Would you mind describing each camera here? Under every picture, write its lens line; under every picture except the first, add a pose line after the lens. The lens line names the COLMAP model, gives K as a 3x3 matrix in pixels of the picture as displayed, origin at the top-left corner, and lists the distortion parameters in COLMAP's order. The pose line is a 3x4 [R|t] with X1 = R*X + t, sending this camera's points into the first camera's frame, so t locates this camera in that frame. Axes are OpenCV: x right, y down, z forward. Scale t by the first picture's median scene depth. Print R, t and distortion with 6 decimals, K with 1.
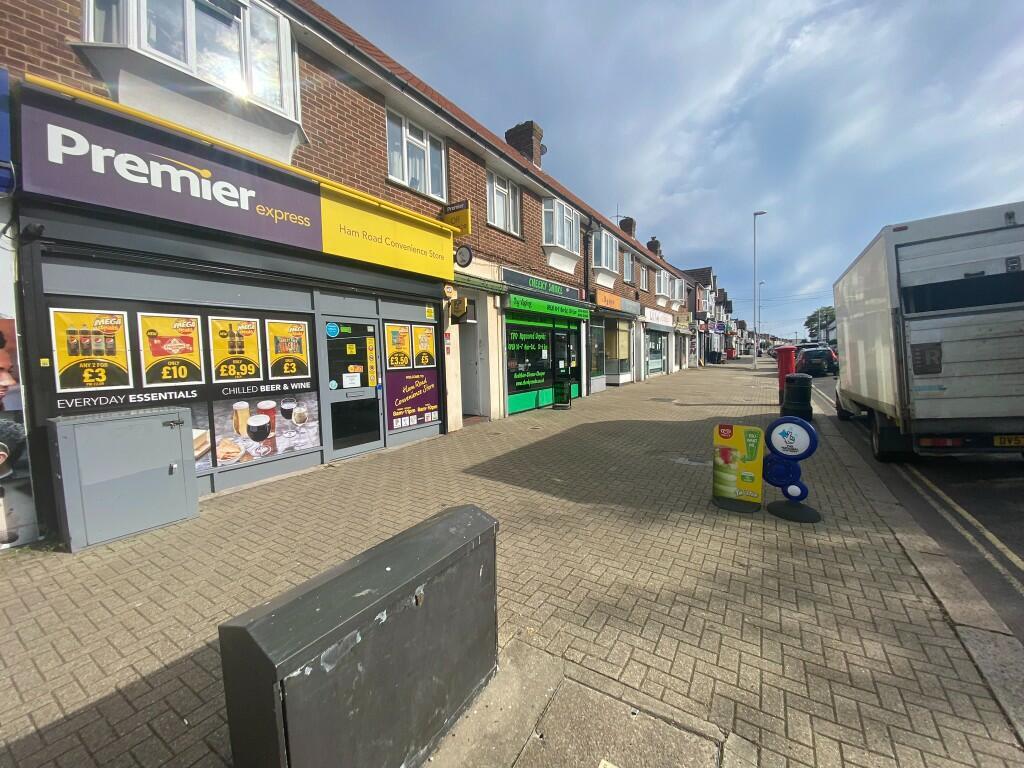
lens RADIAL K [[427.1, 0, 511.7], [0, 427.1, 388.7], [0, 0, 1]] dist [0.004551, -0.011759]
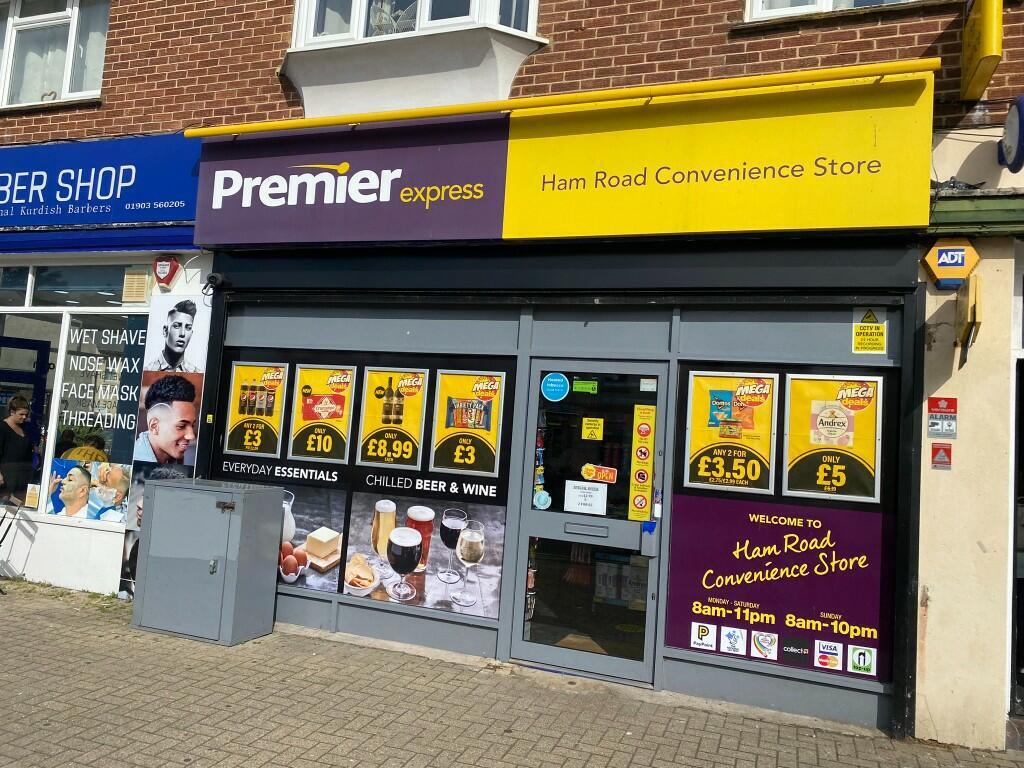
lens RADIAL K [[810.3, 0, 560.5], [0, 810.3, 375.0], [0, 0, 1]] dist [0.059757, -0.029433]
pose [[0.185166, -0.039285, -0.981922, 0.566204], [-0.149420, 0.986457, -0.067643, -0.103563], [0.971281, 0.159244, 0.176788, 0.971017]]
